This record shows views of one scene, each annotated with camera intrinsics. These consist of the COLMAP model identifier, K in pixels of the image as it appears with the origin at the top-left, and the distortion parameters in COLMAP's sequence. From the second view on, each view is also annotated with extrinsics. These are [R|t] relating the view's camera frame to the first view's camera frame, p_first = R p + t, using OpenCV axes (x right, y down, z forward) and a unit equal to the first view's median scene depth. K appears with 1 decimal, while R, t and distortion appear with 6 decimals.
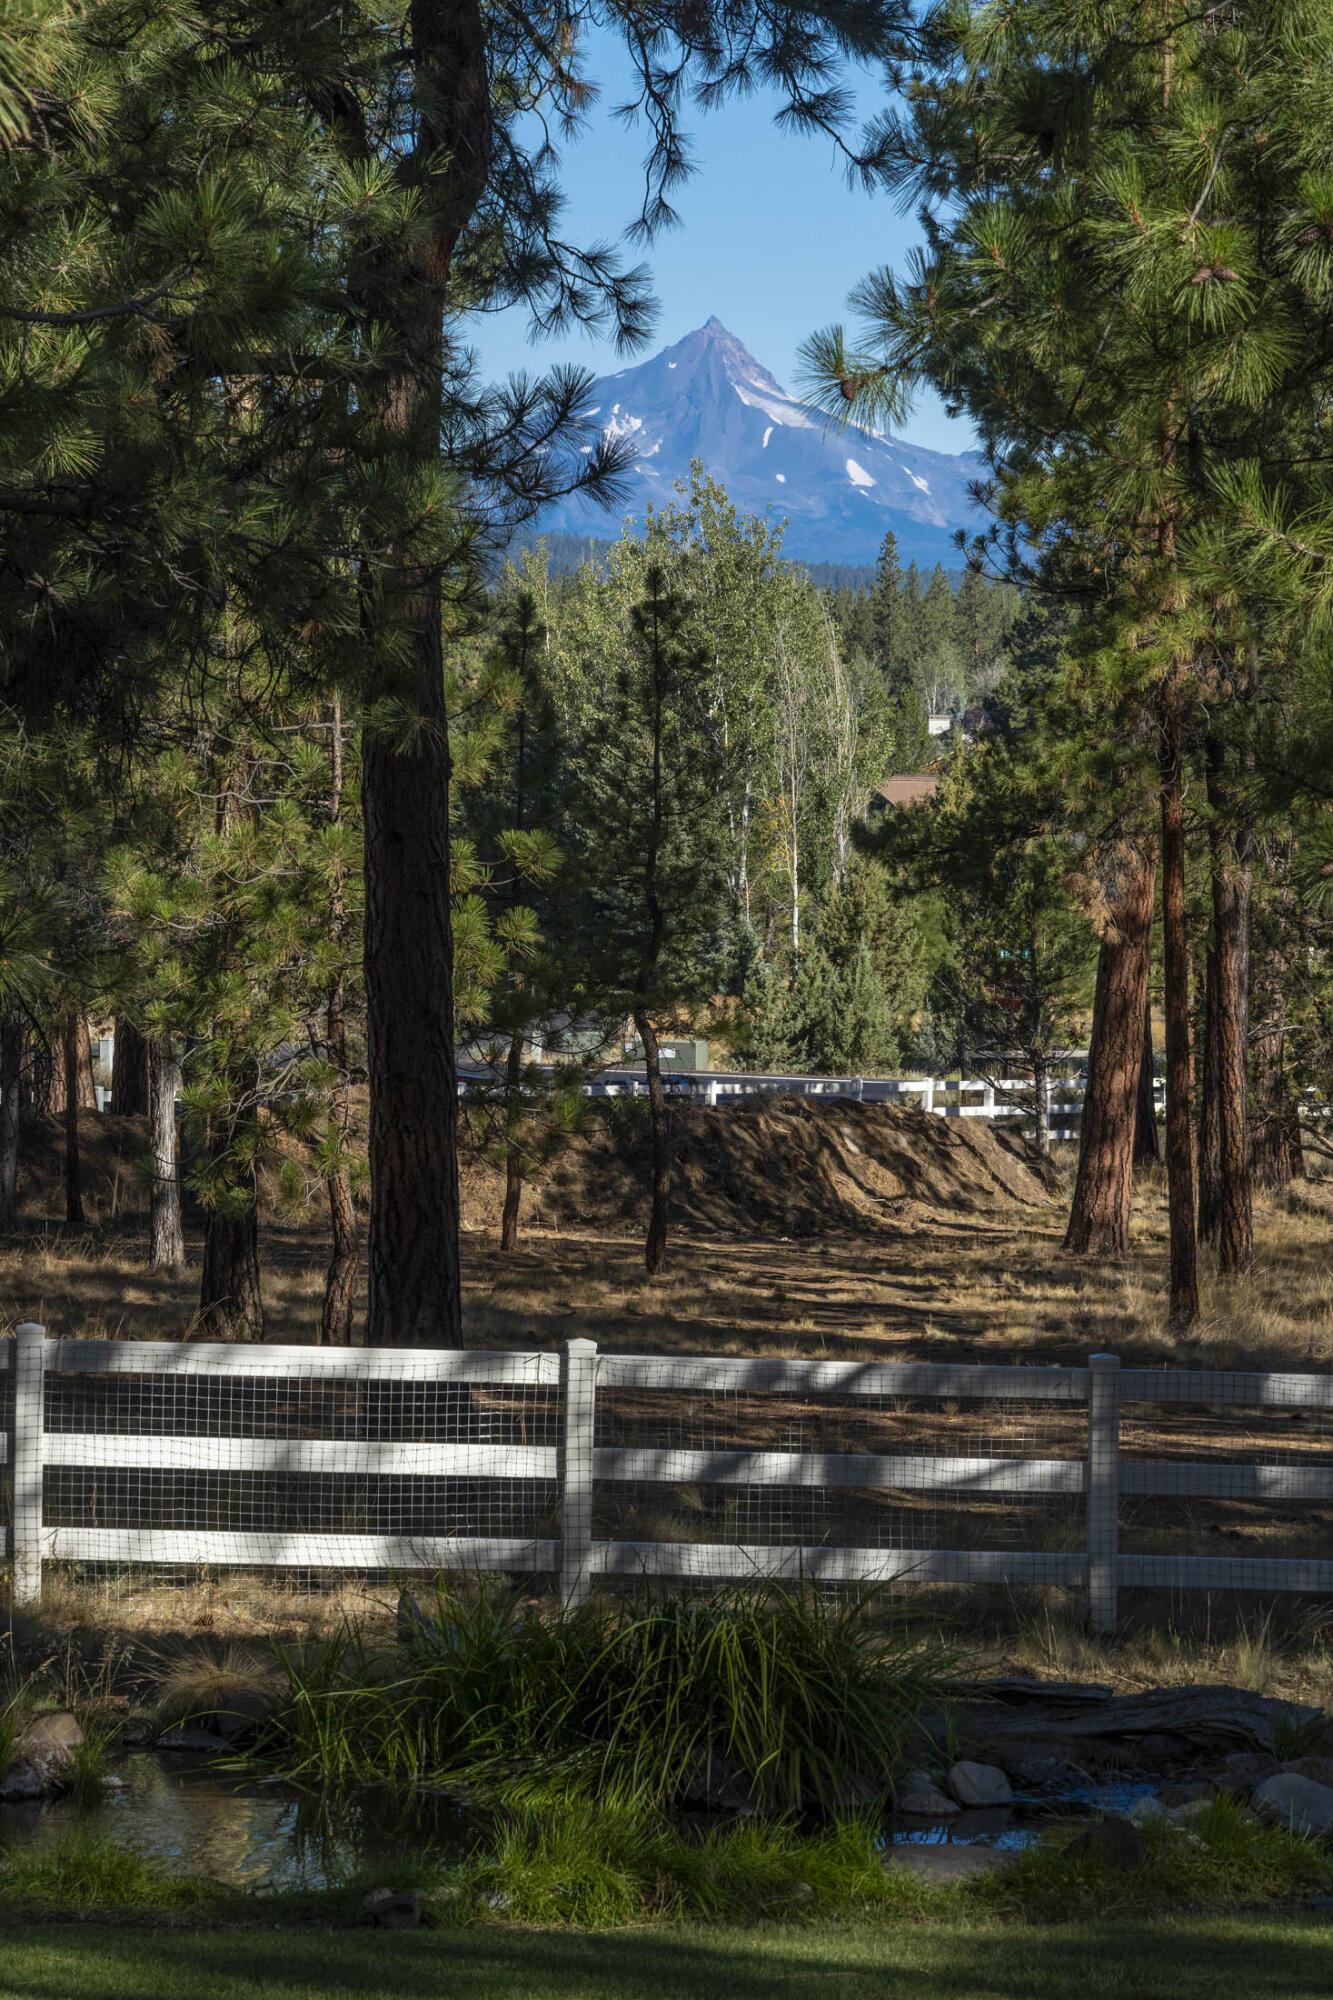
lens RADIAL K [[7931.4, 0, 767.1], [0, 7931.4, 967.5], [0, 0, 1]] dist [0.359871, 0.000000]
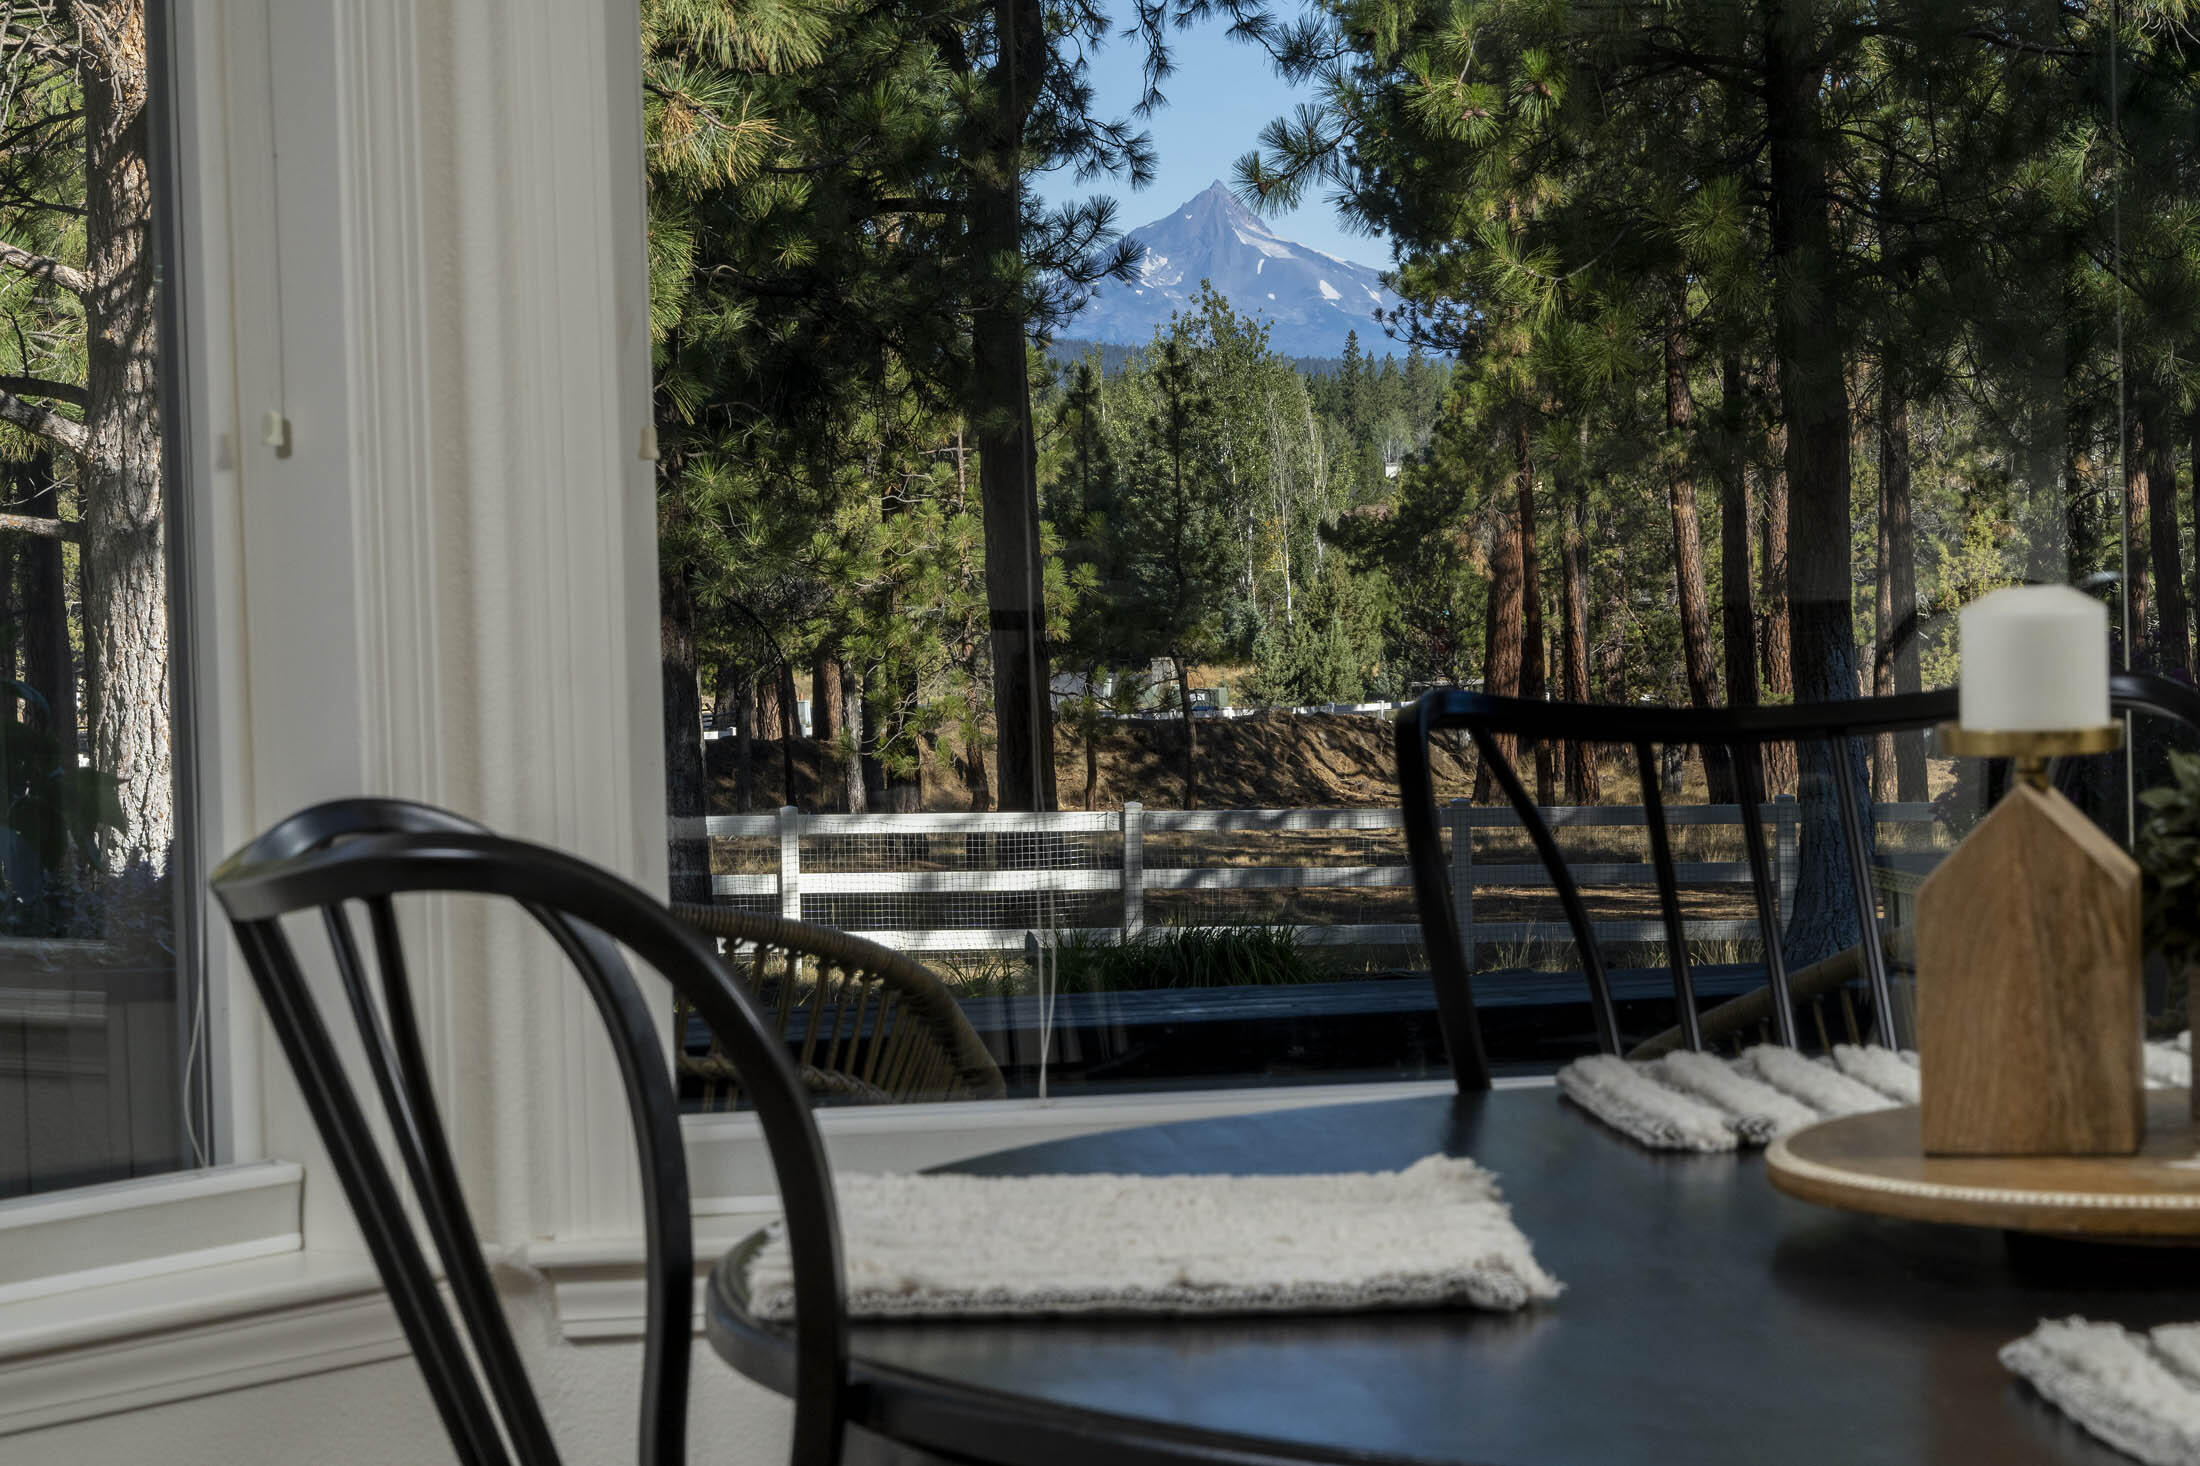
lens RADIAL K [[7095.2, 0, 1117.4], [0, 7095.2, 731.3], [0, 0, 1]] dist [0.191039, 0.000000]
pose [[0.998653, -0.042475, -0.029815, 0.014611], [0.042205, 0.999063, -0.009608, 0.040228], [0.030195, 0.008337, 0.999509, -0.371231]]
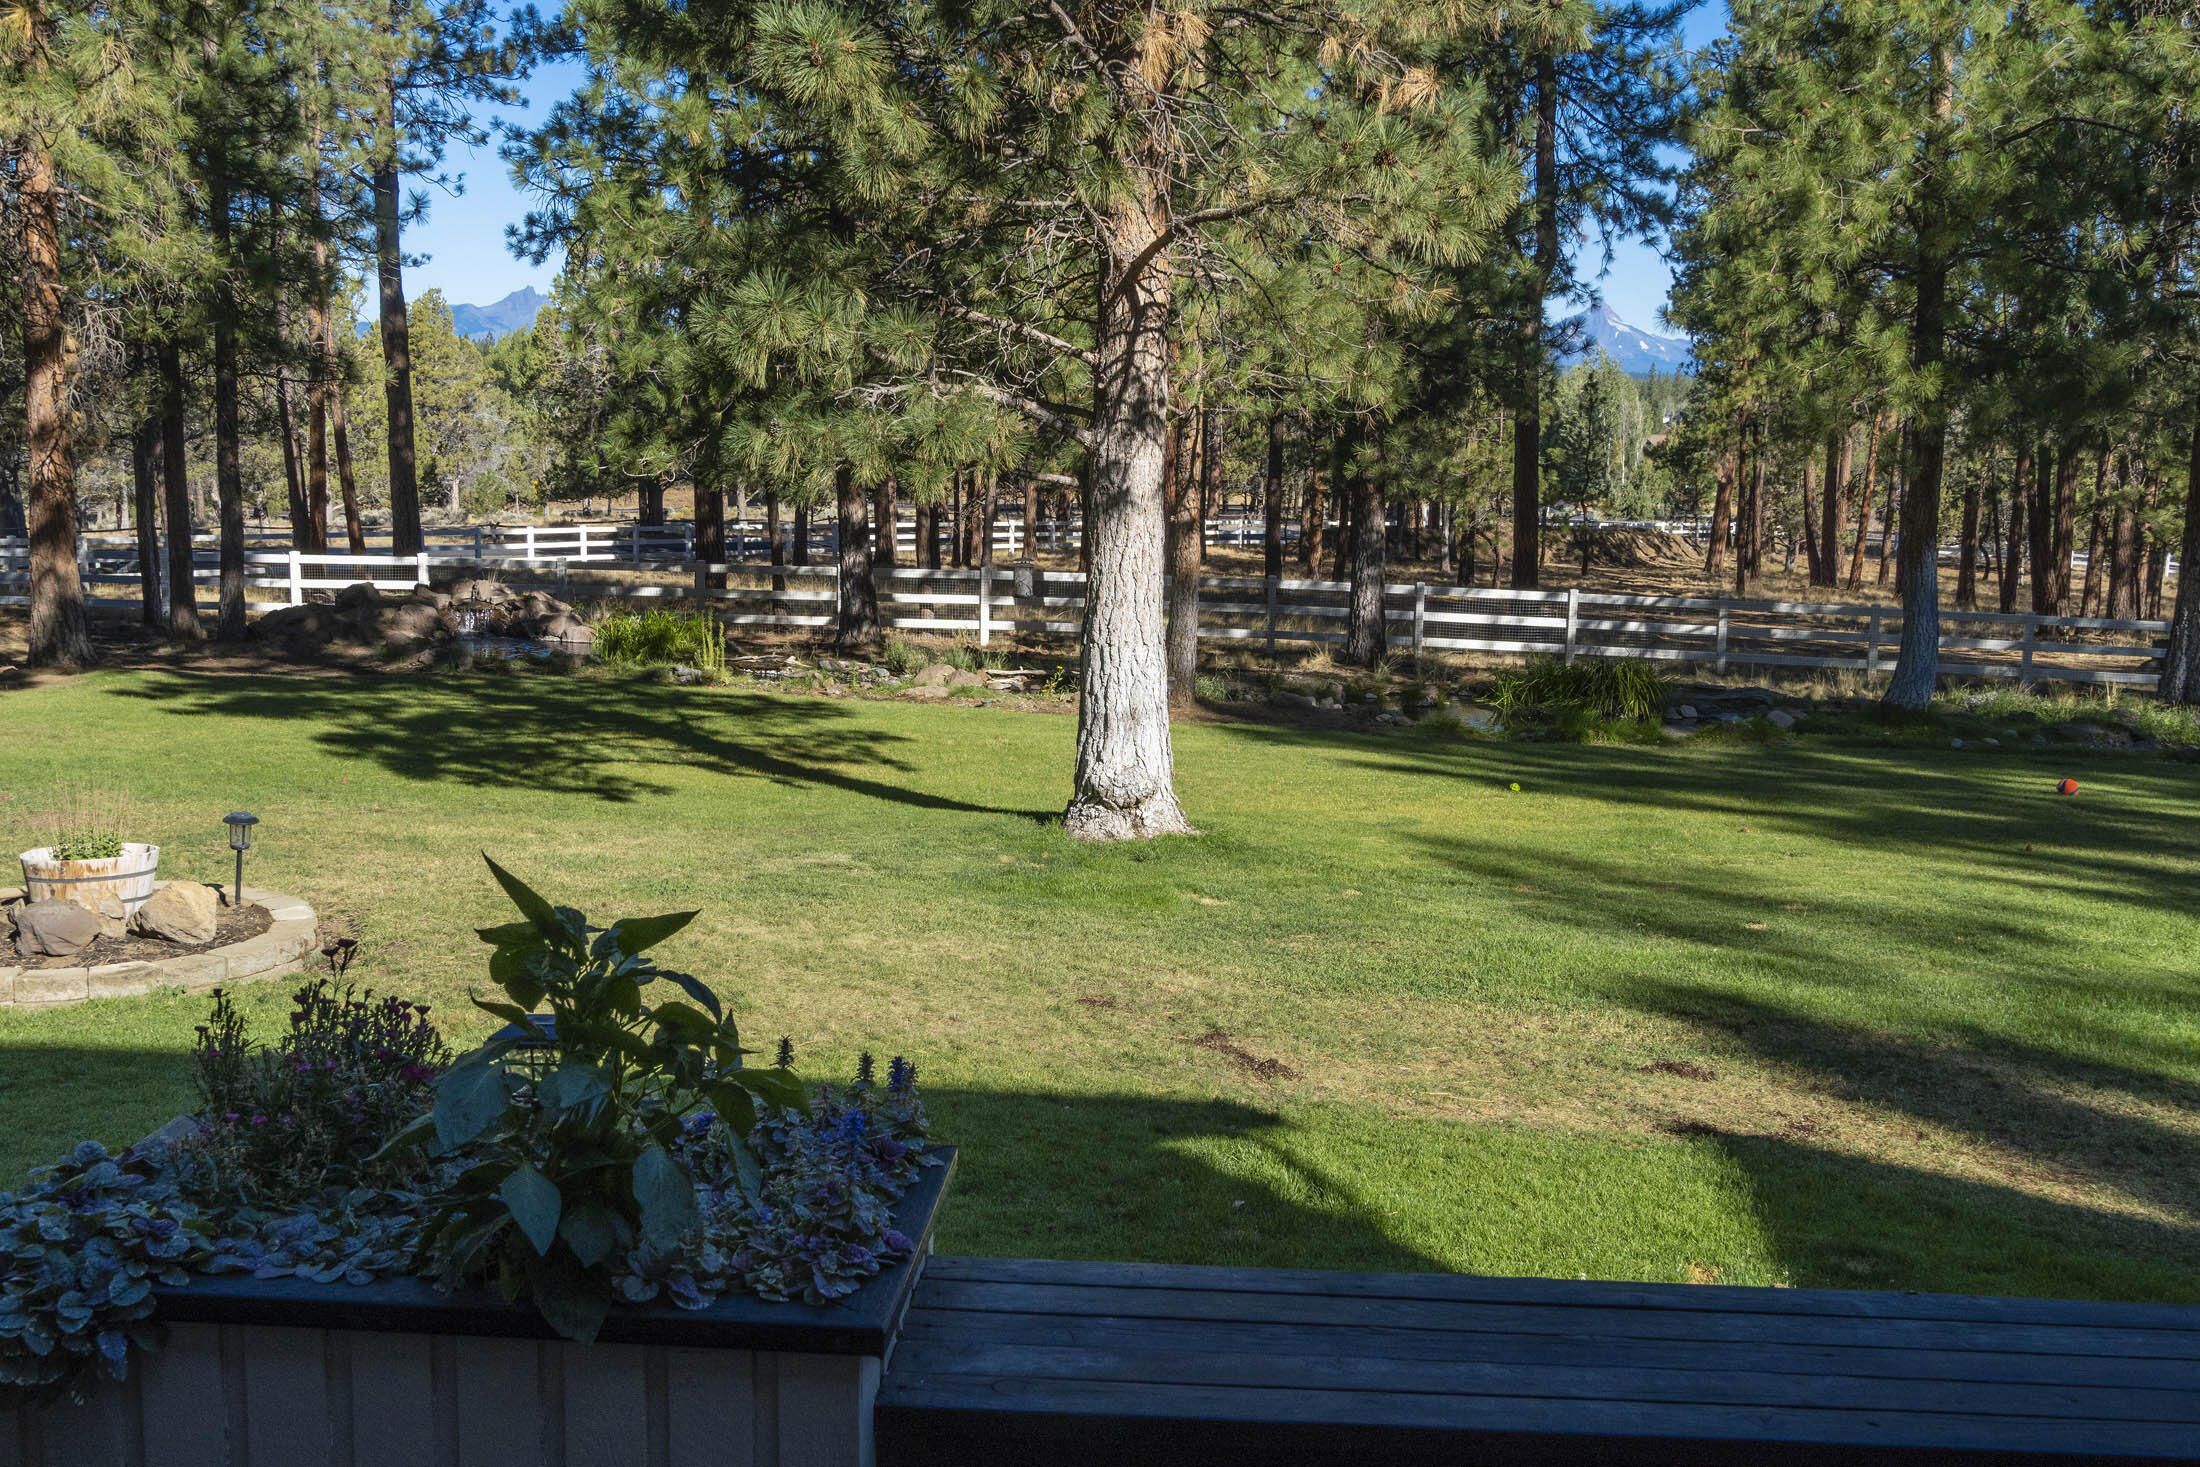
lens RADIAL K [[2322.8, 0, 1104.5], [0, 2322.8, 741.5], [0, 0, 1]] dist [0.015472, 0.000000]
pose [[0.979152, 0.034446, -0.200186, -0.016346], [-0.012870, 0.994057, 0.108098, 0.003224], [0.202720, -0.103268, 0.973776, -0.064828]]
